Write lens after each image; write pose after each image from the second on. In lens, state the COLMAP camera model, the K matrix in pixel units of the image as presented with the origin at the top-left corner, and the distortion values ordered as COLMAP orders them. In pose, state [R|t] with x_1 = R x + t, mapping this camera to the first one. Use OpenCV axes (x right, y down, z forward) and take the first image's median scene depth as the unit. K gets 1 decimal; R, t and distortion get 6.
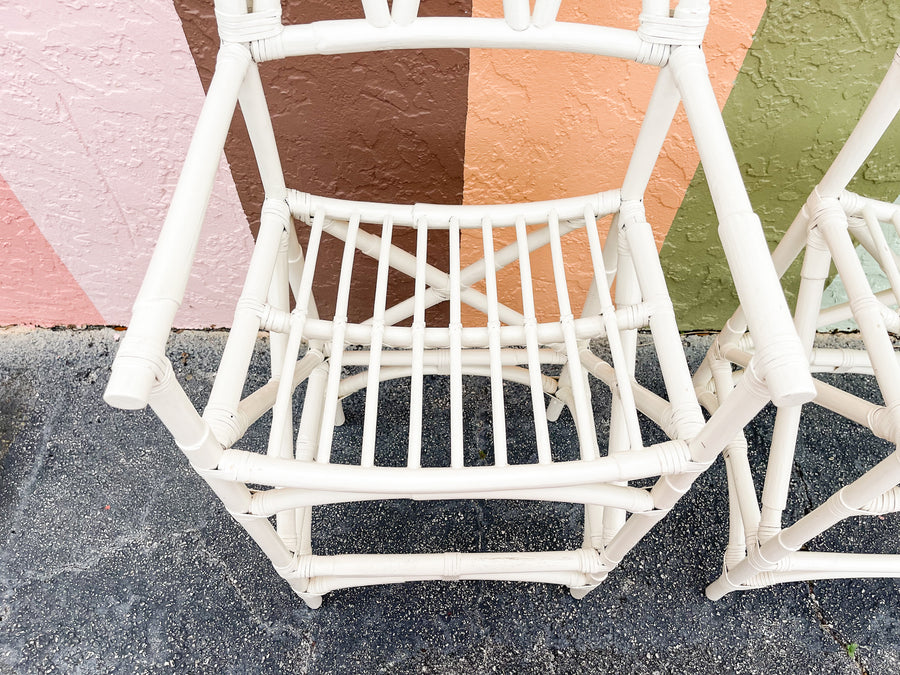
lens RADIAL K [[679.6, 0, 450.1], [0, 679.6, 346.2], [0, 0, 1]] dist [0.057980, -0.075702]
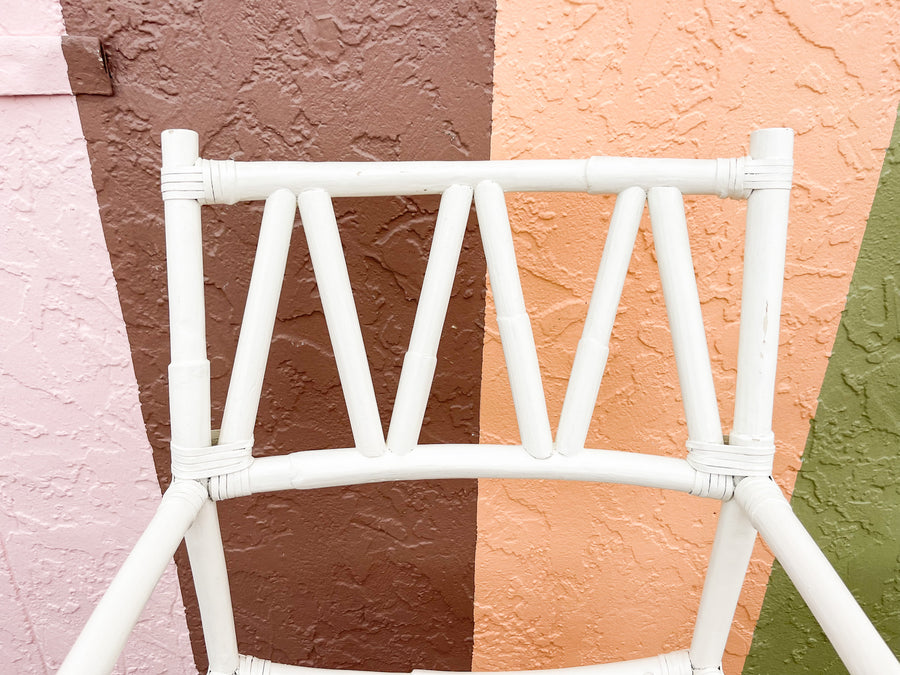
lens RADIAL K [[679.6, 0, 447.8], [0, 679.6, 354.4], [0, 0, 1]] dist [0.057980, -0.075702]
pose [[0.999930, -0.011707, -0.001945, -0.005214], [0.008901, 0.848291, -0.529455, -0.080065], [0.007848, 0.529400, 0.848336, 0.142281]]
